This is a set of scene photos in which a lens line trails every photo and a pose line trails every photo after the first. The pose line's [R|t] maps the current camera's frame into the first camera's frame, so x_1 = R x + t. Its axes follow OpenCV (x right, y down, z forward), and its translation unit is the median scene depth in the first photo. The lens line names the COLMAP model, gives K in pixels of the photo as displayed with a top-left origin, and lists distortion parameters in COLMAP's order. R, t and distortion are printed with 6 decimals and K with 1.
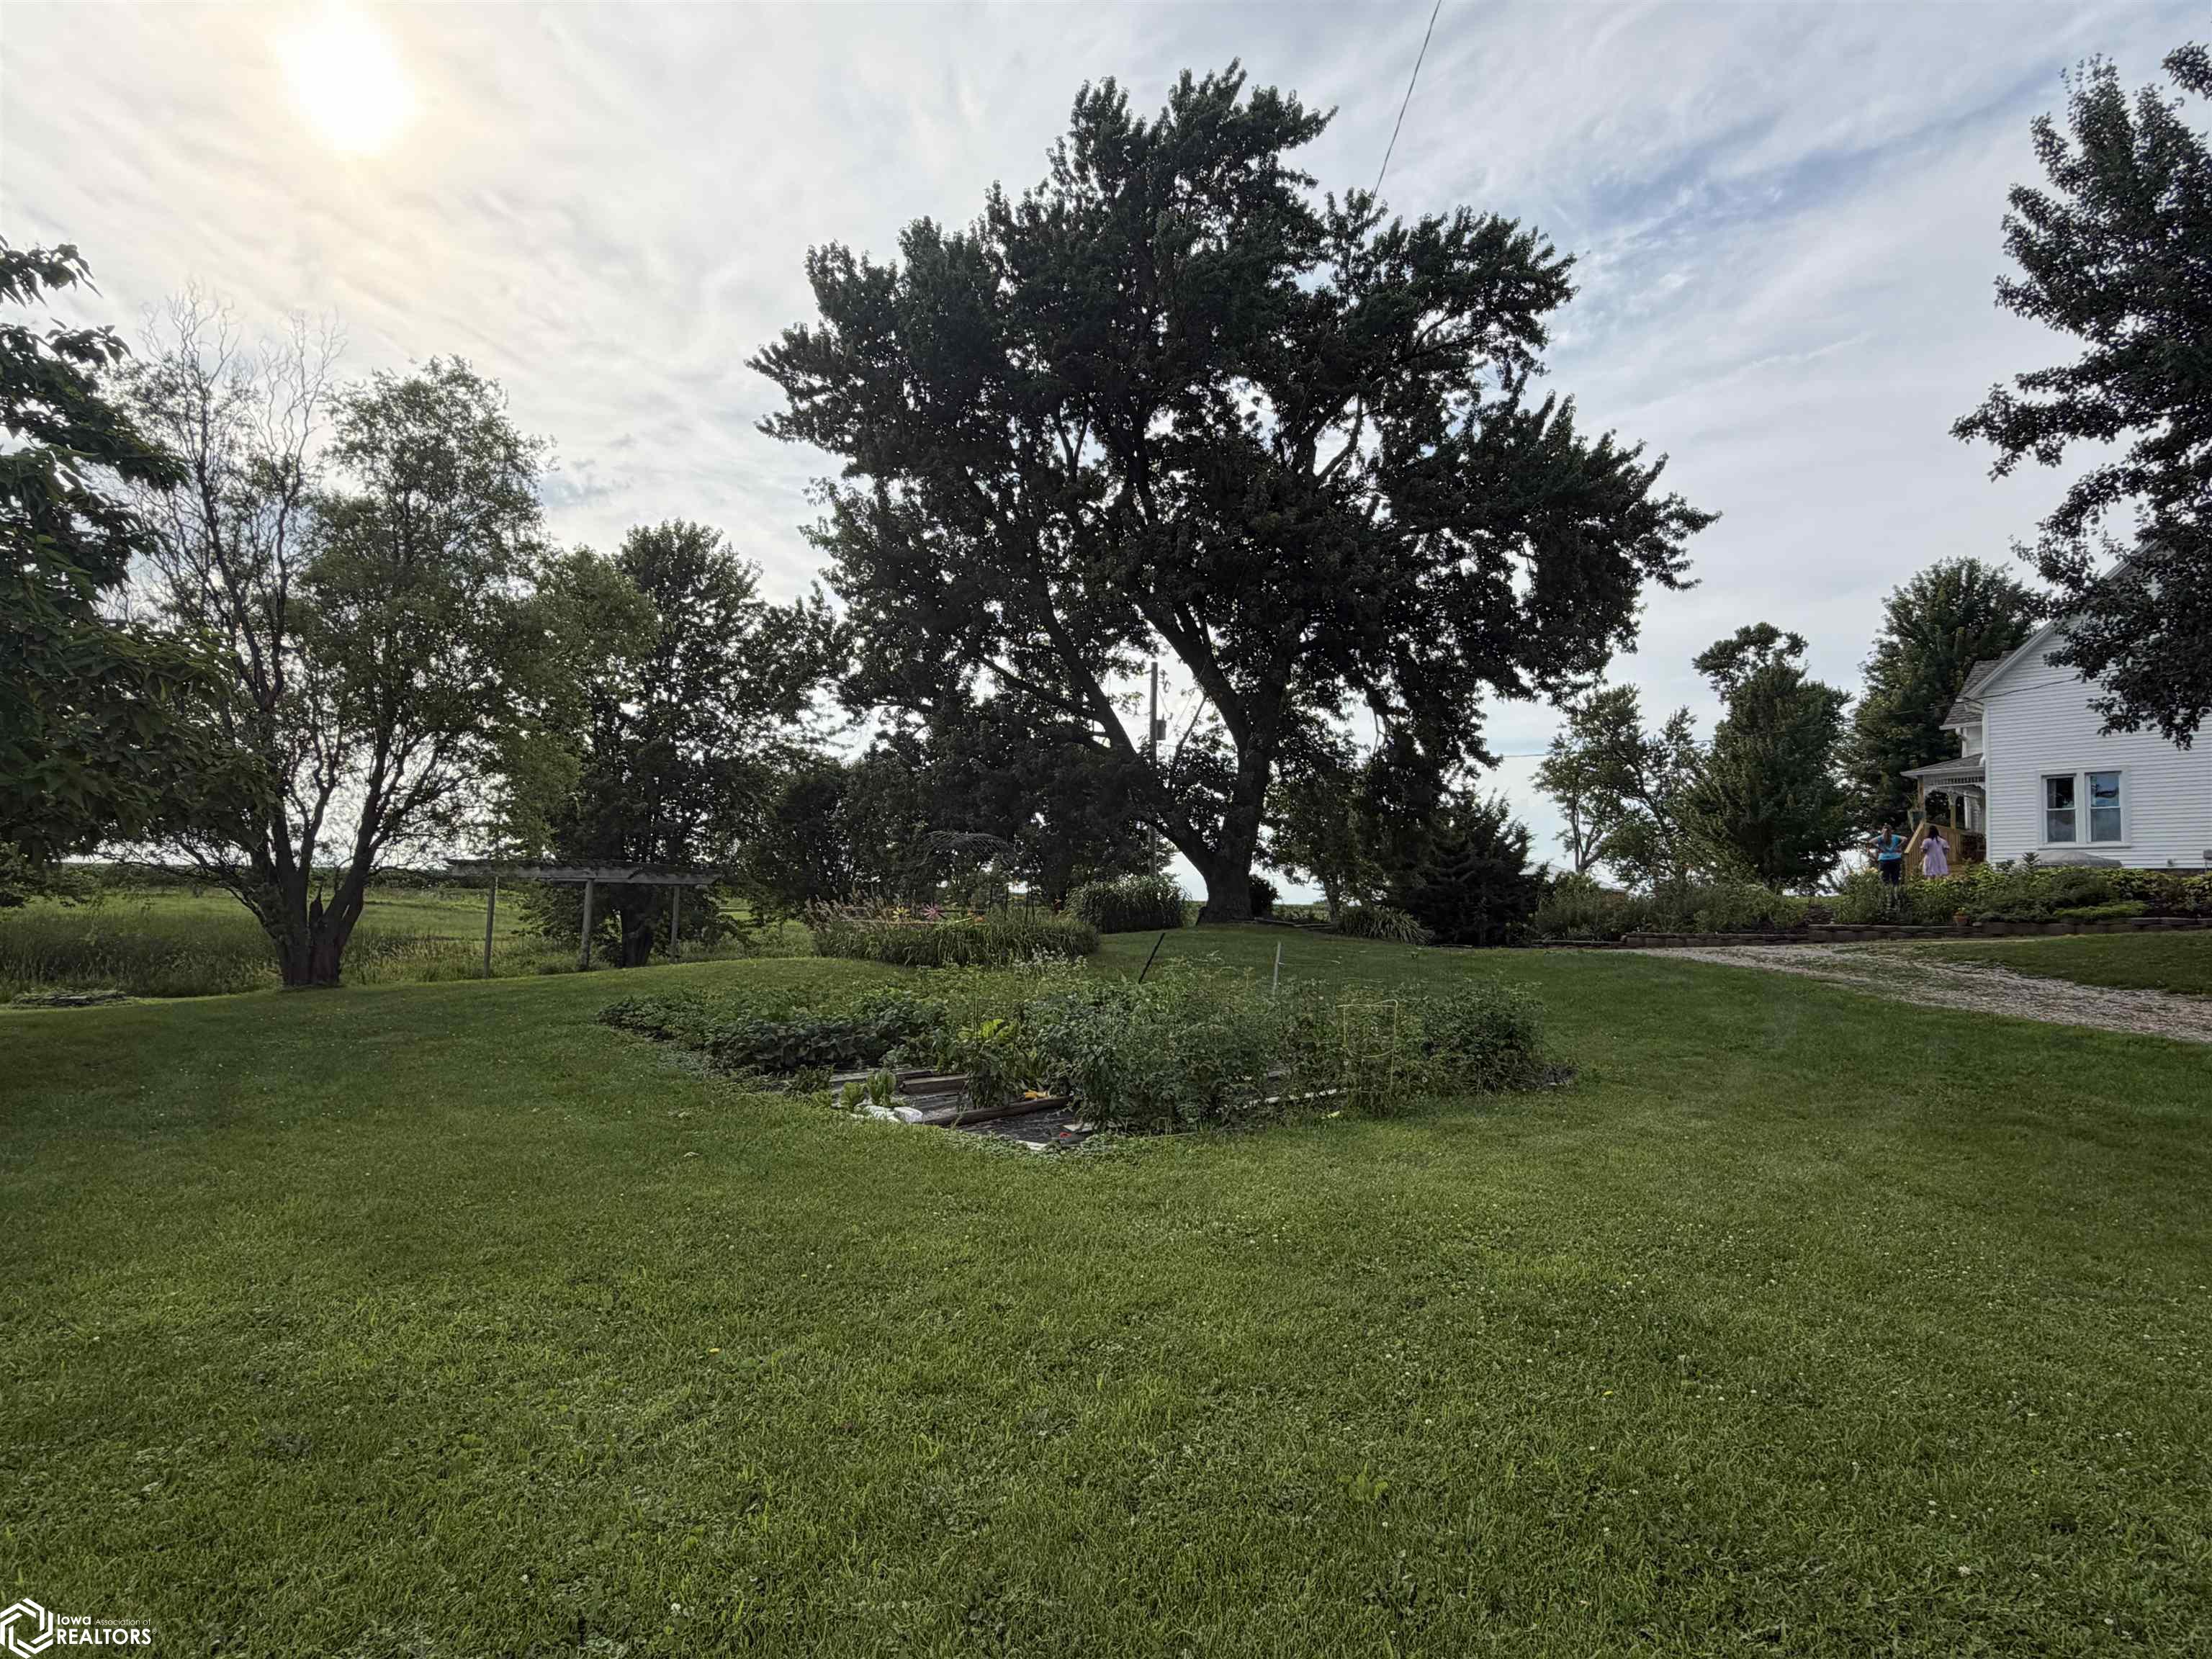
lens RADIAL K [[1232.4, 0, 1106.0], [0, 1232.4, 829.5], [0, 0, 1]] dist [0.001104, 0.000014]
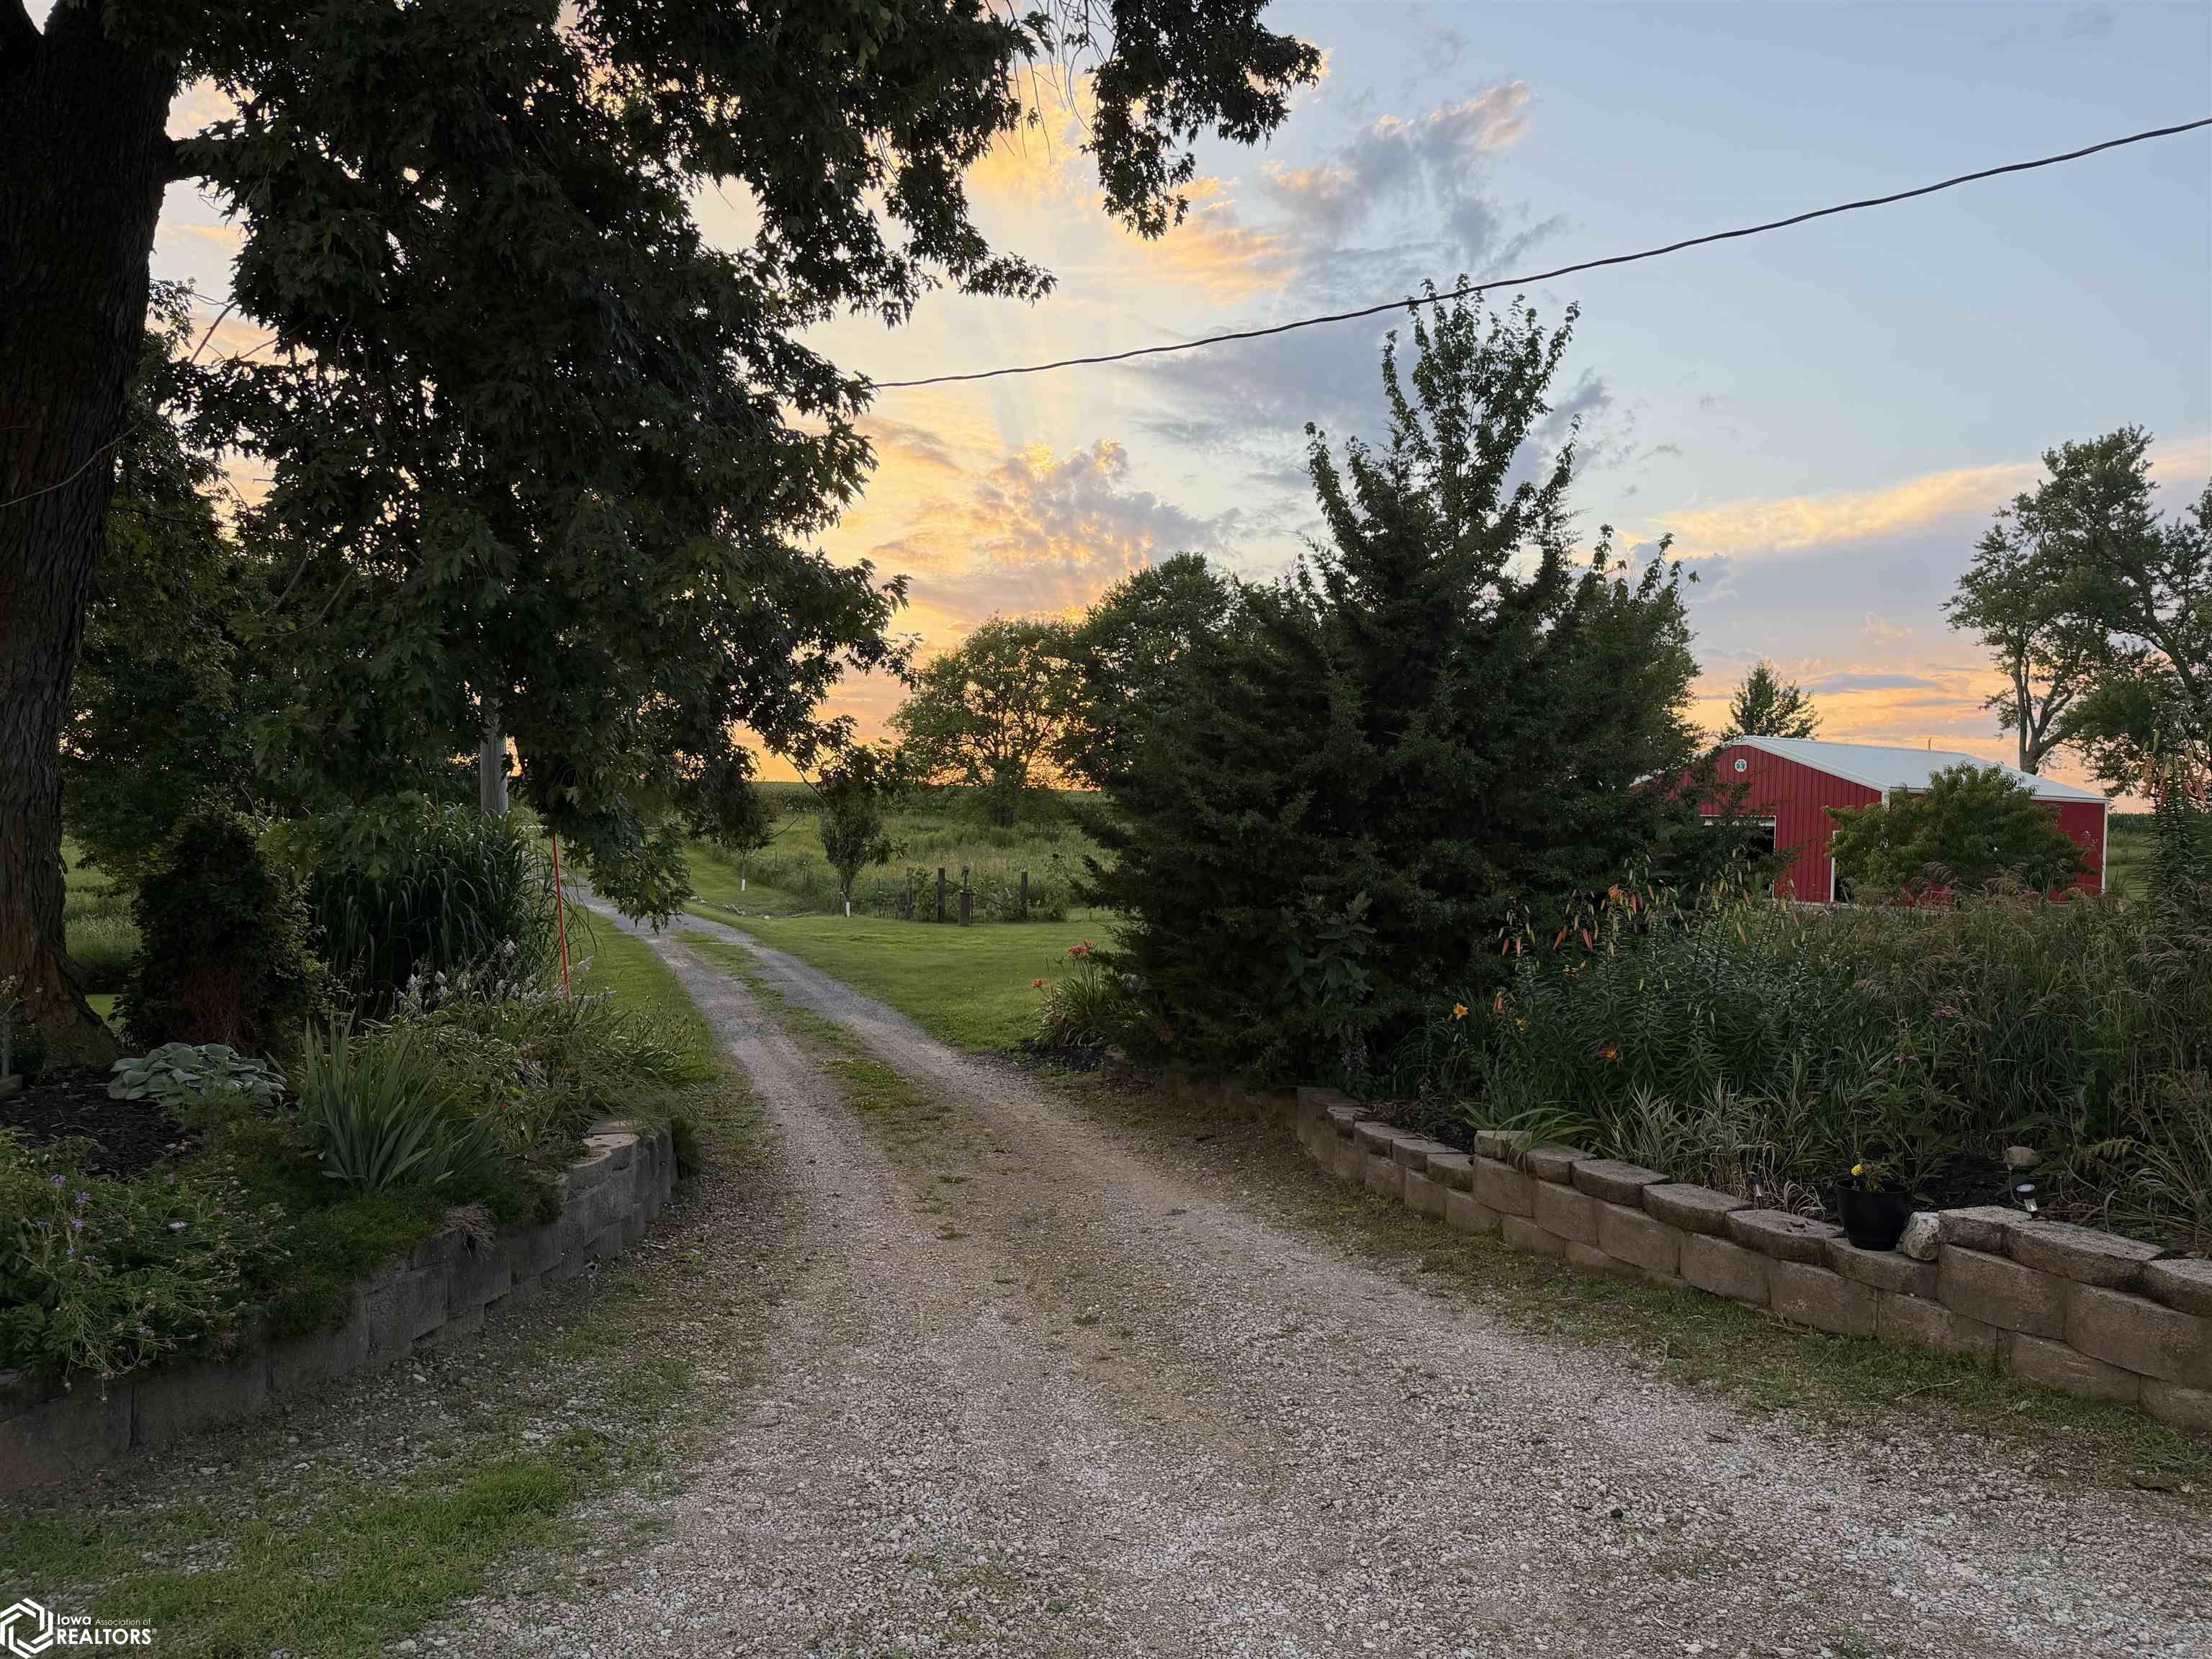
lens RADIAL K [[1516.9, 0, 1106.0], [0, 1516.9, 829.5], [0, 0, 1]] dist [0.078029, -0.084009]
pose [[0.983428, -0.000119, -0.181301, 0.090171], [0.013896, 0.997108, 0.074717, 0.005687], [0.180768, -0.075998, 0.980585, 0.205845]]
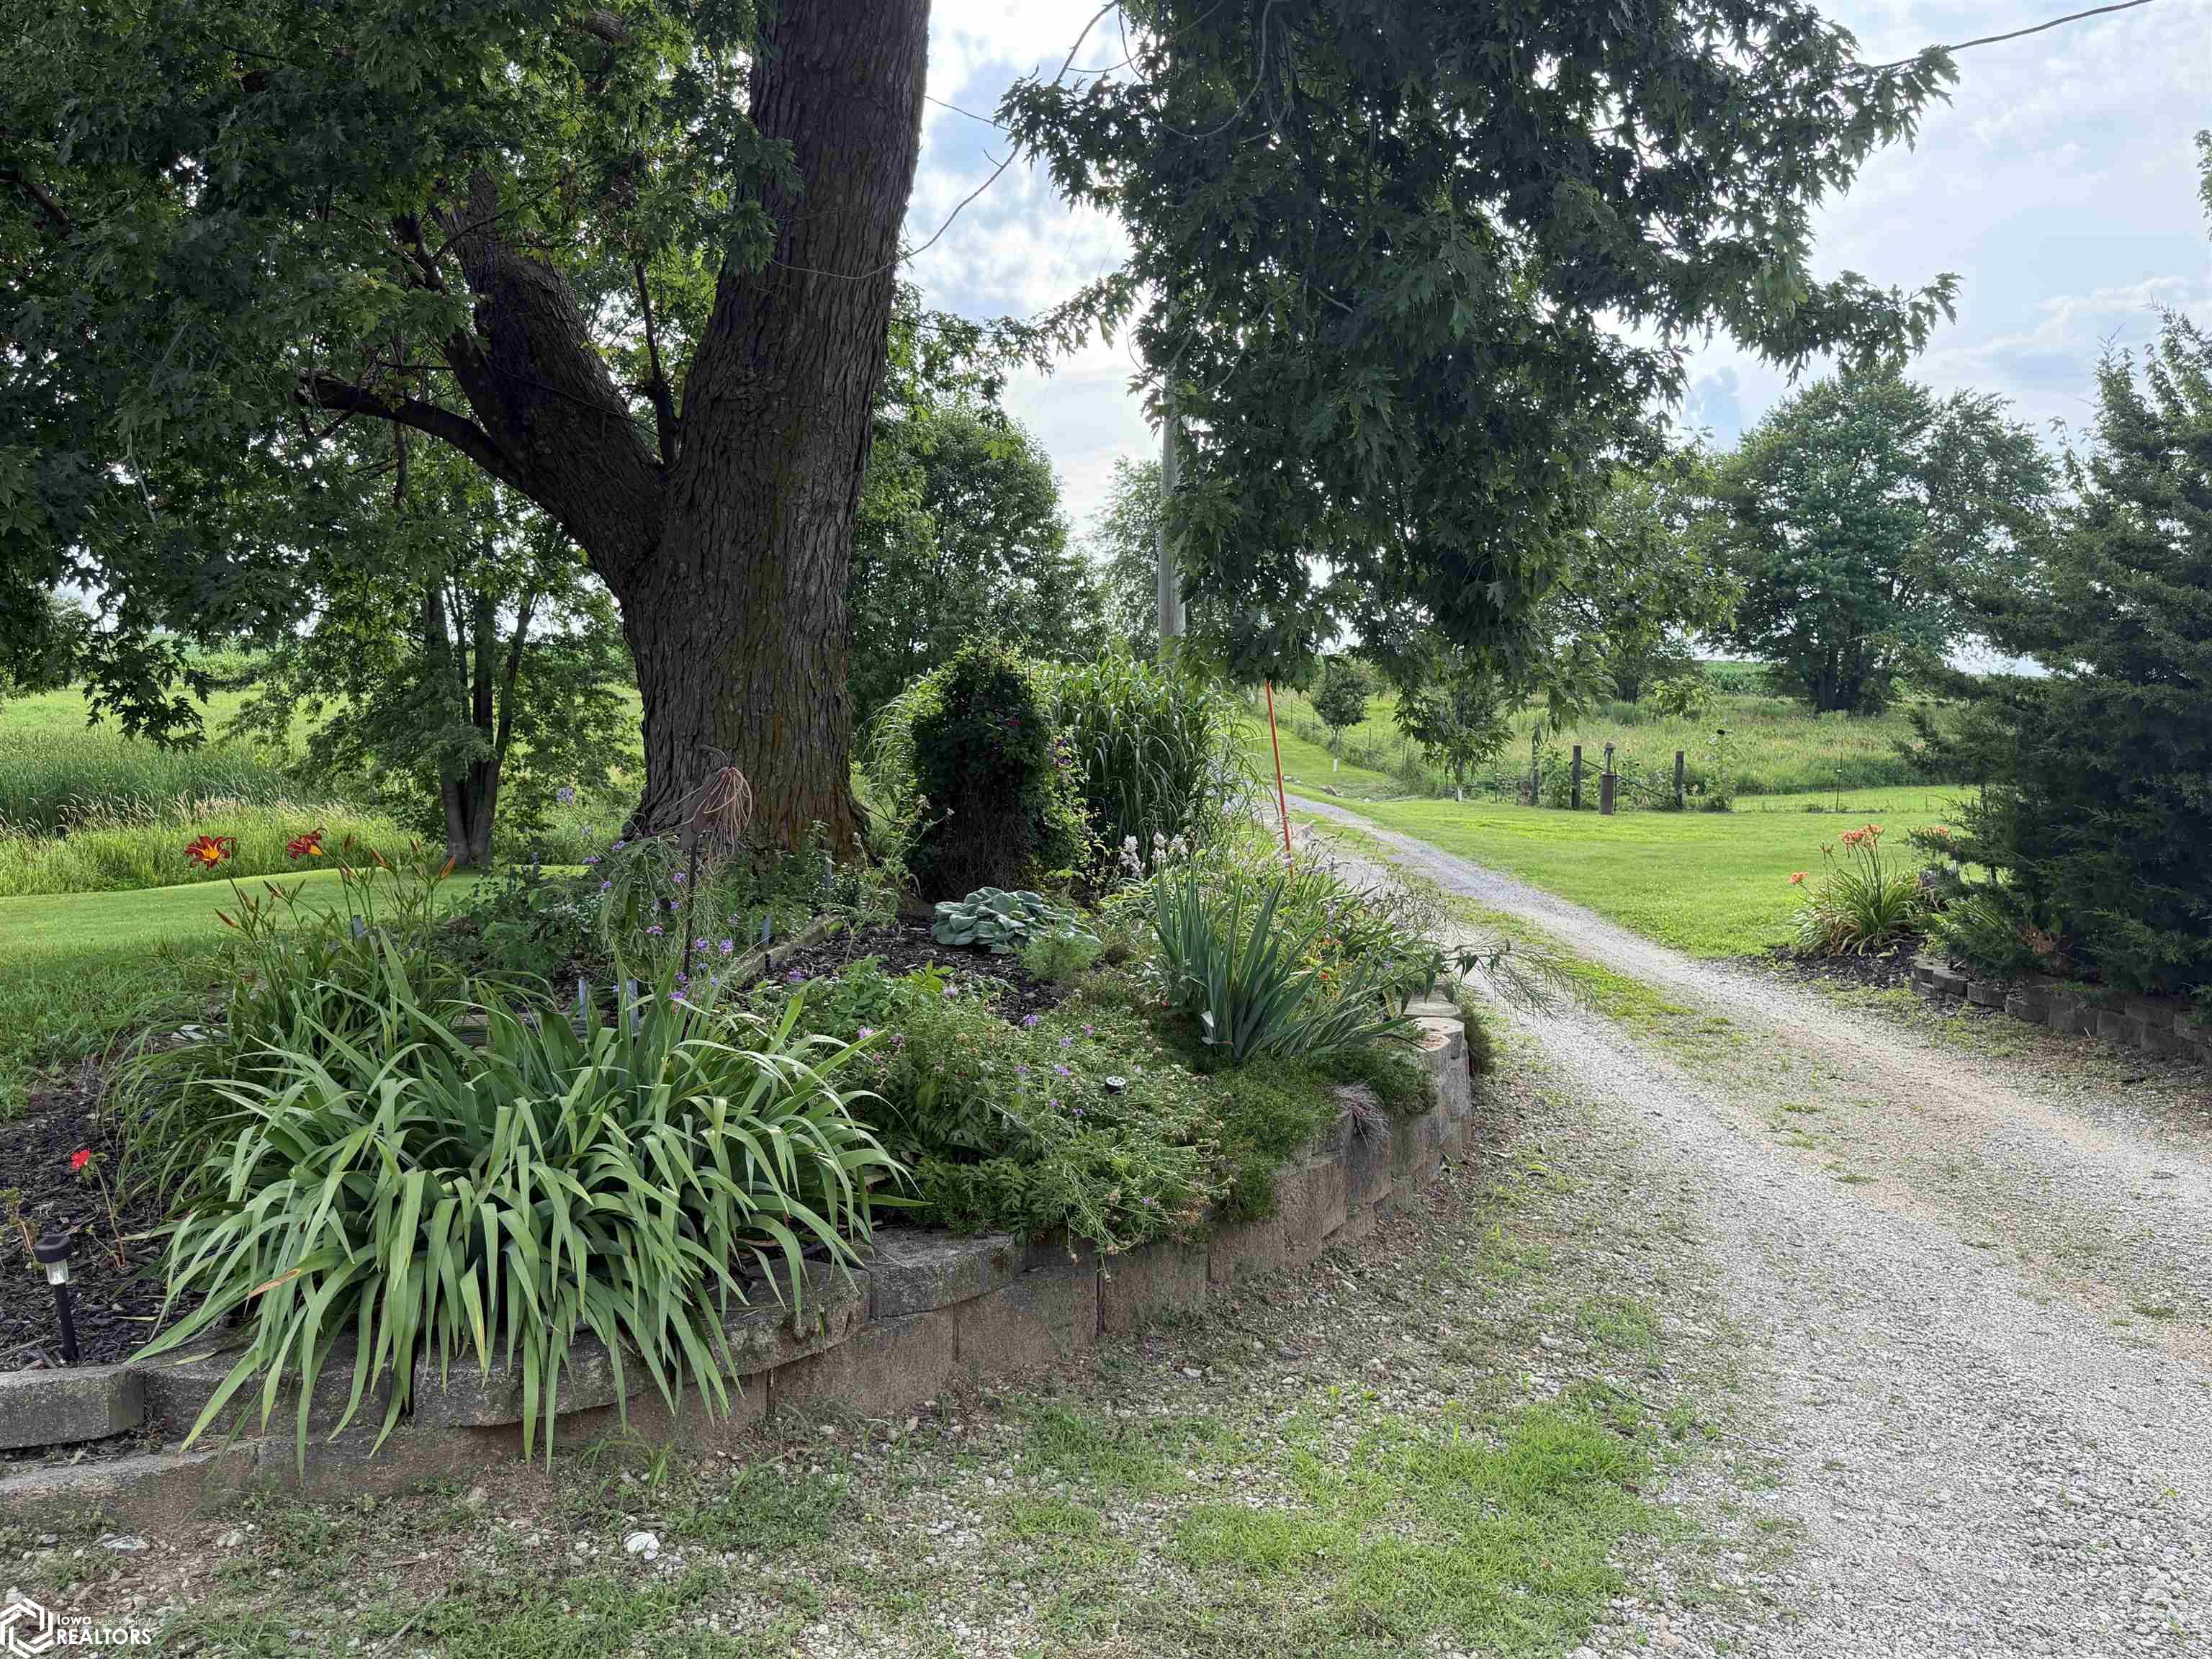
lens RADIAL K [[1694.7, 0, 1106.0], [0, 1694.7, 829.5], [0, 0, 1]] dist [0.068455, -0.146260]
pose [[0.861514, 0.036471, -0.506421, 0.077878], [0.037765, 0.990051, 0.135546, 0.007838], [0.506327, -0.135899, 0.851566, 0.208260]]
